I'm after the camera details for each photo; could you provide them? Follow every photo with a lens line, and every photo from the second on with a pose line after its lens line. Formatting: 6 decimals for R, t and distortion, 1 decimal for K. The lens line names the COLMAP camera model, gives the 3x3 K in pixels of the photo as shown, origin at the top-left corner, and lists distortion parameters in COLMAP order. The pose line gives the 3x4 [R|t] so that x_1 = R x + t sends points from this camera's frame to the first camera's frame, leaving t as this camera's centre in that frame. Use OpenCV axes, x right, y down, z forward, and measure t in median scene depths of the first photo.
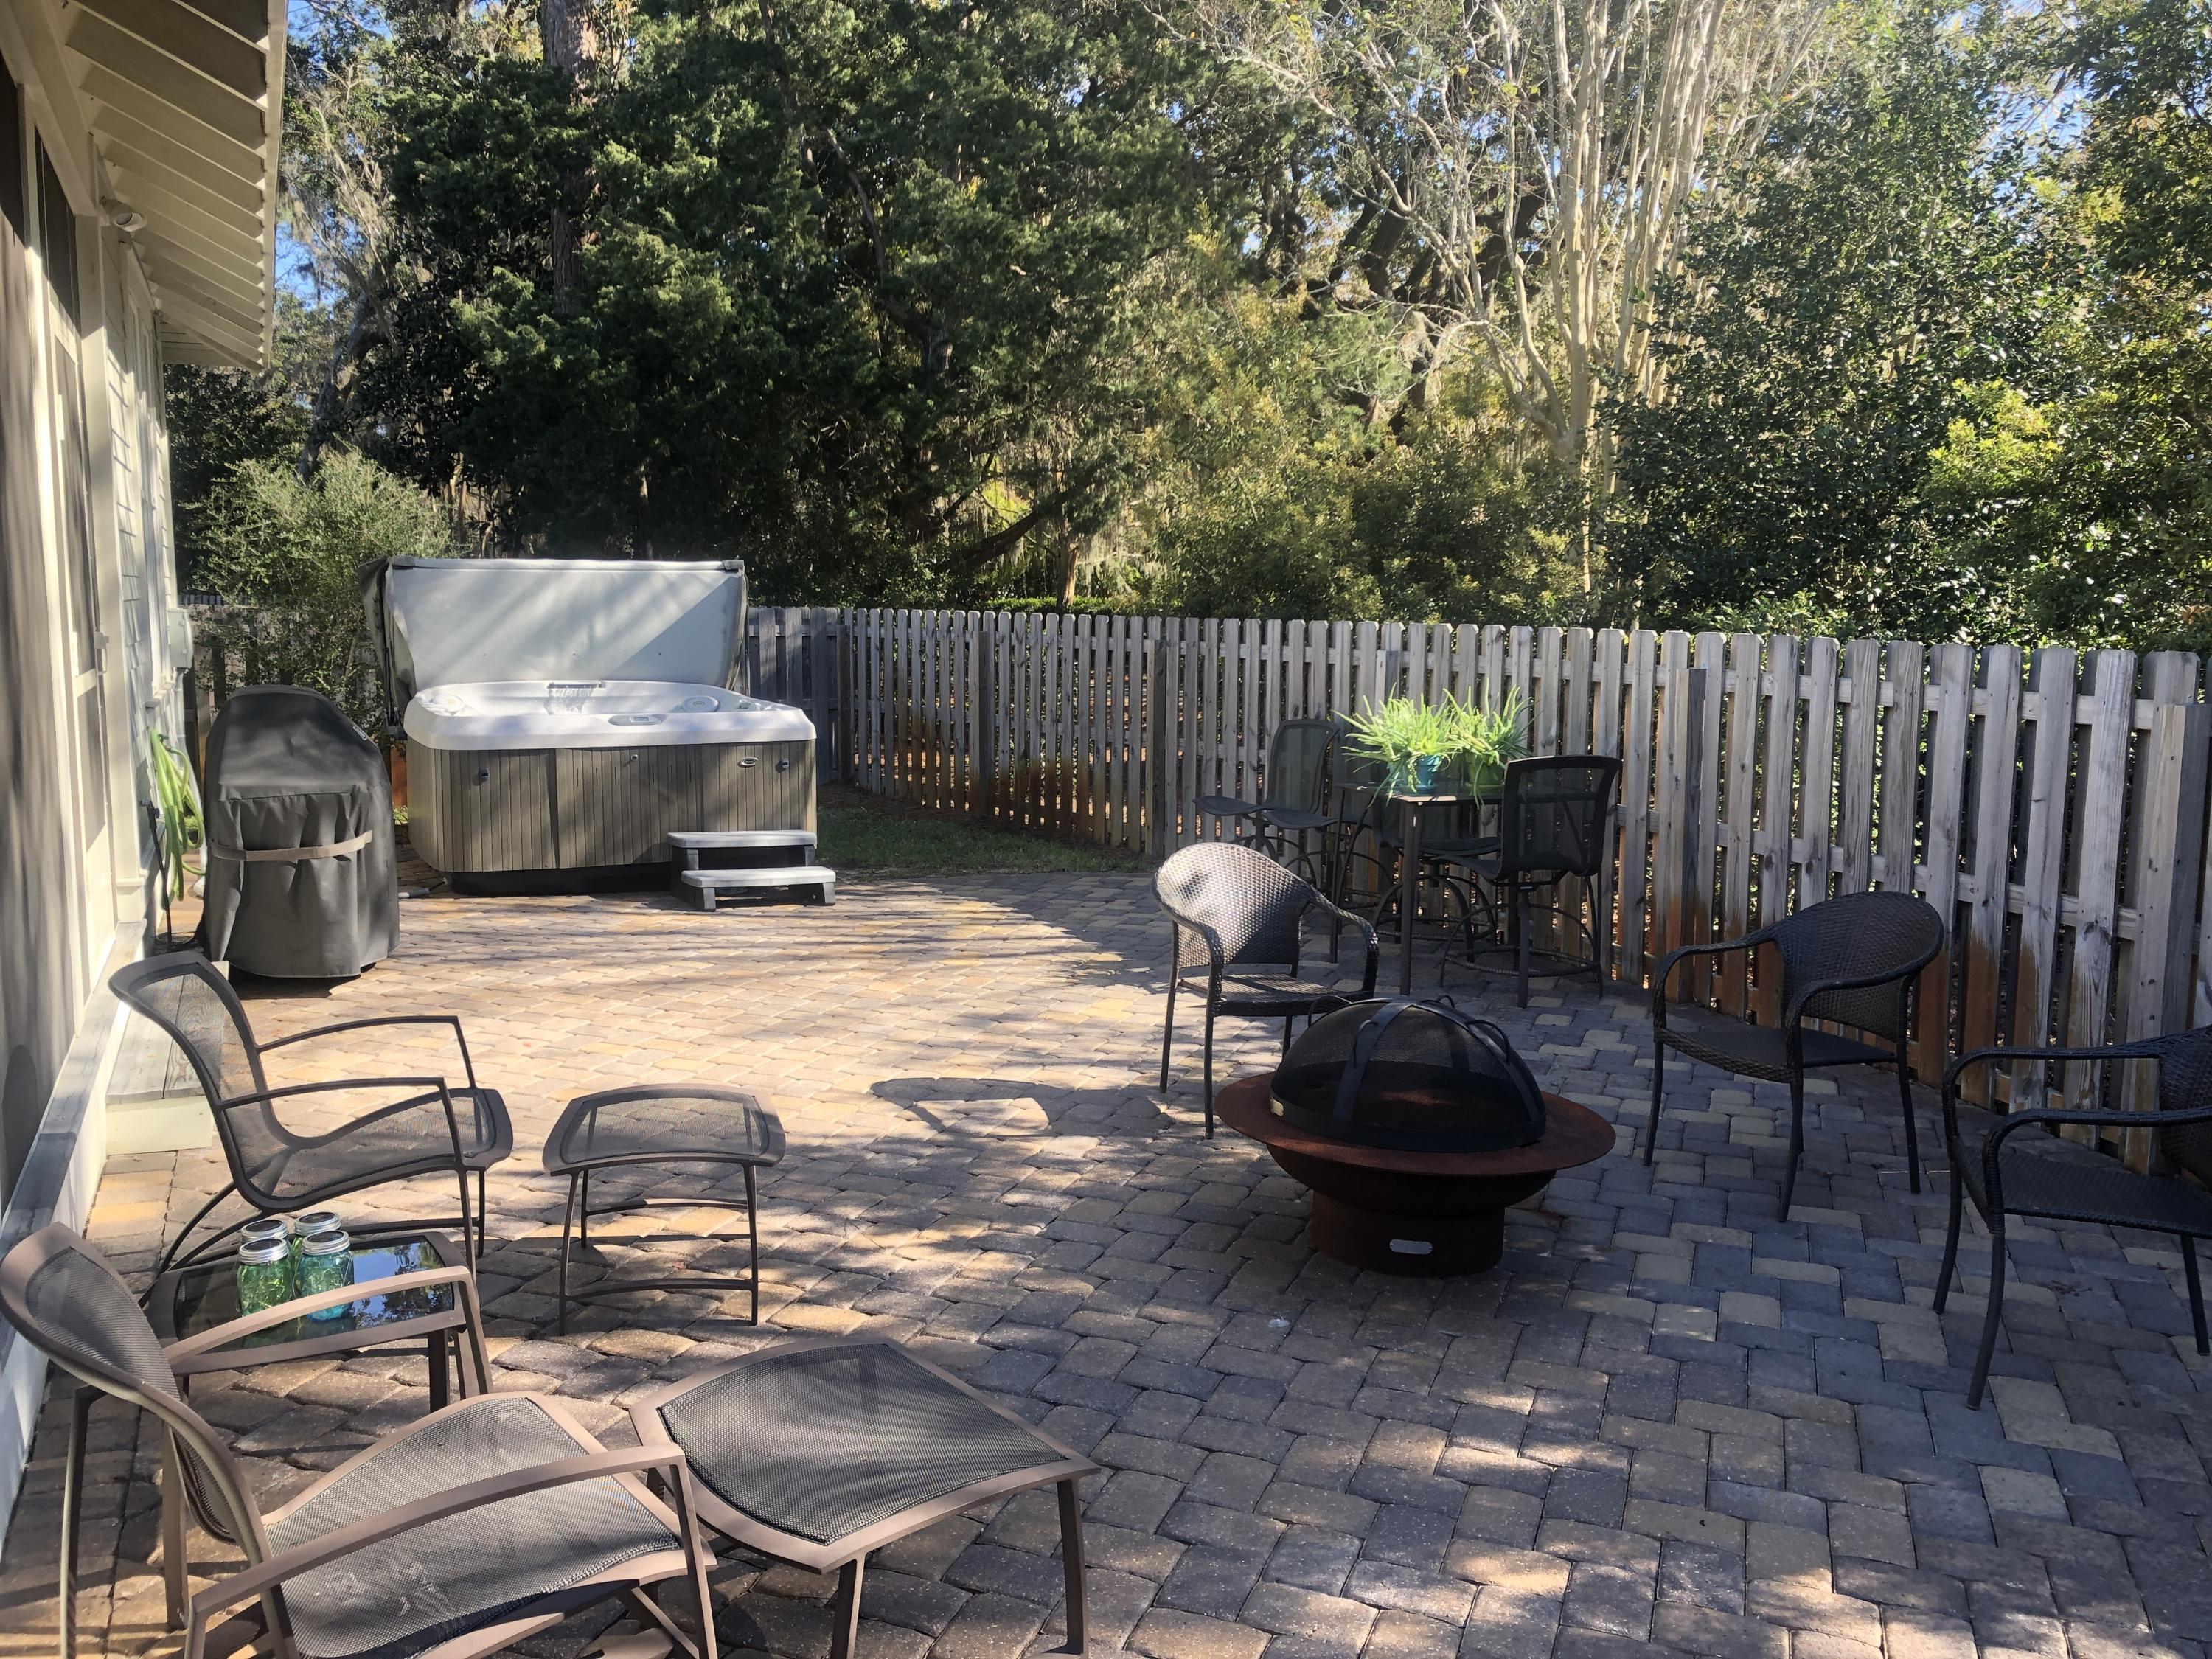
lens RADIAL K [[1799.6, 0, 1106.0], [0, 1799.6, 829.5], [0, 0, 1]] dist [0.028164, -0.004830]
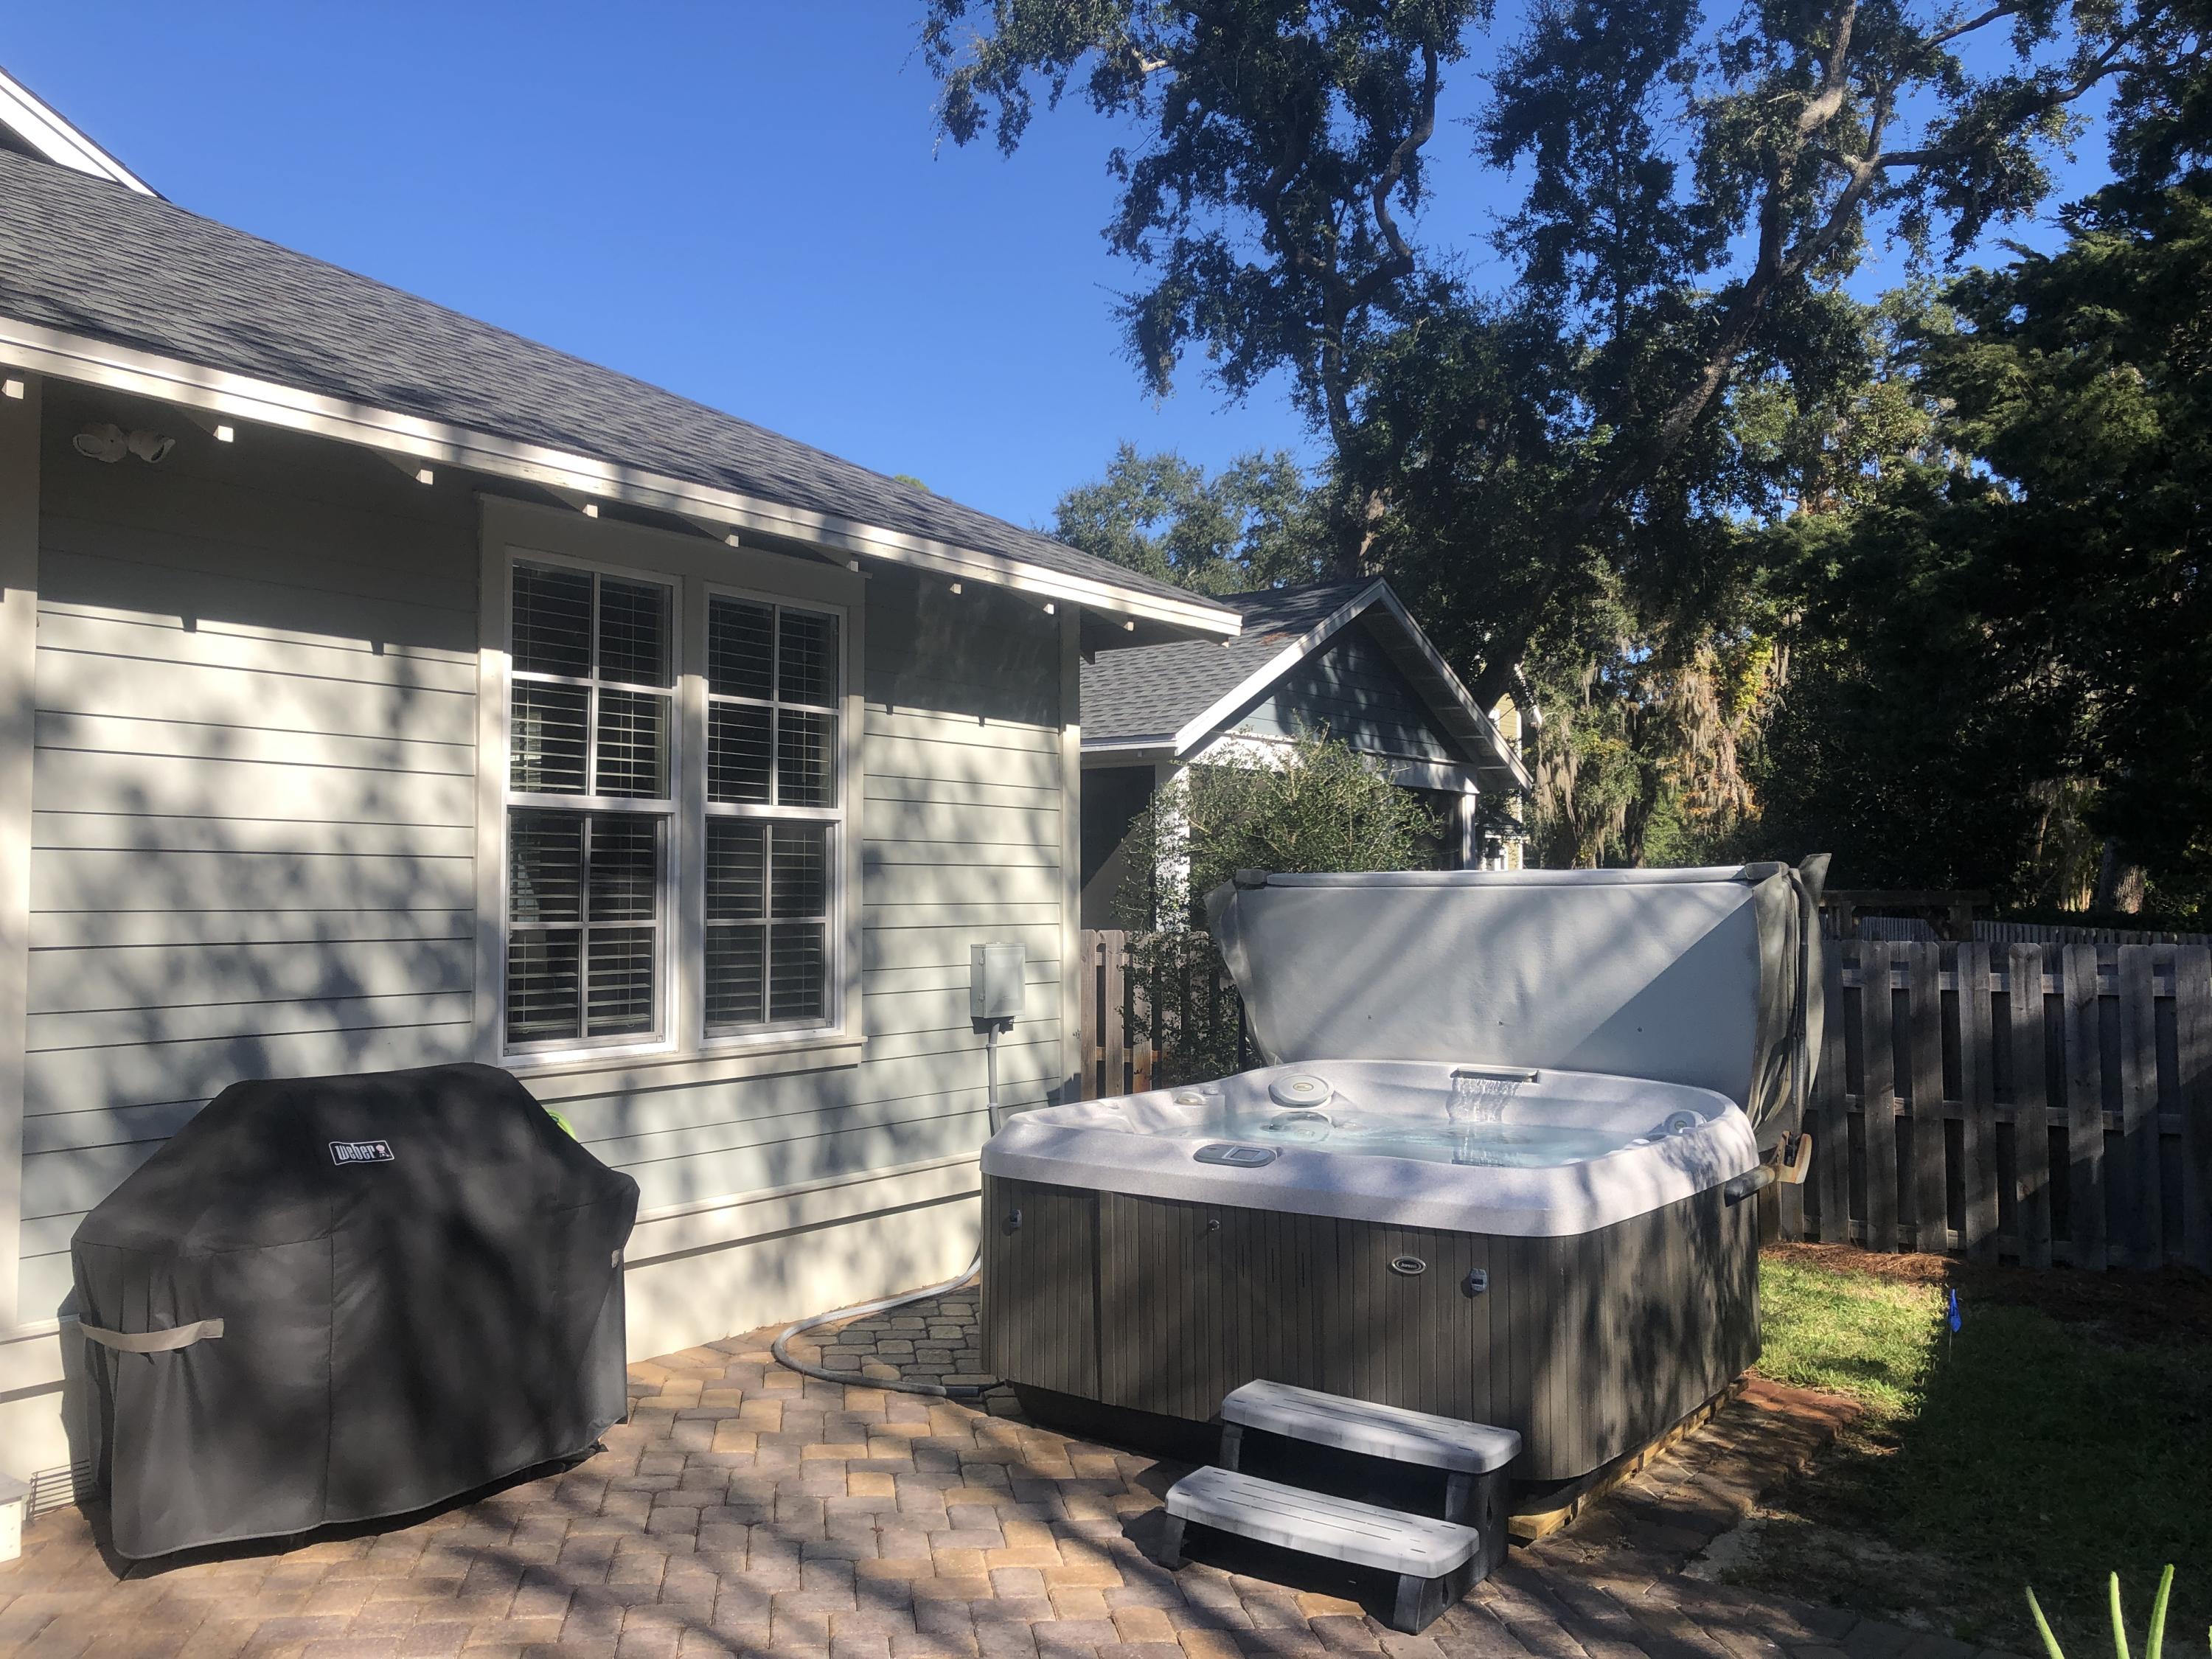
lens RADIAL K [[1799.6, 0, 1106.0], [0, 1799.6, 829.5], [0, 0, 1]] dist [0.028164, -0.004830]
pose [[0.494294, -0.042919, -0.868235, 0.287492], [-0.109030, 0.987832, -0.110903, -0.136065], [0.862430, 0.149483, 0.483600, 0.992800]]
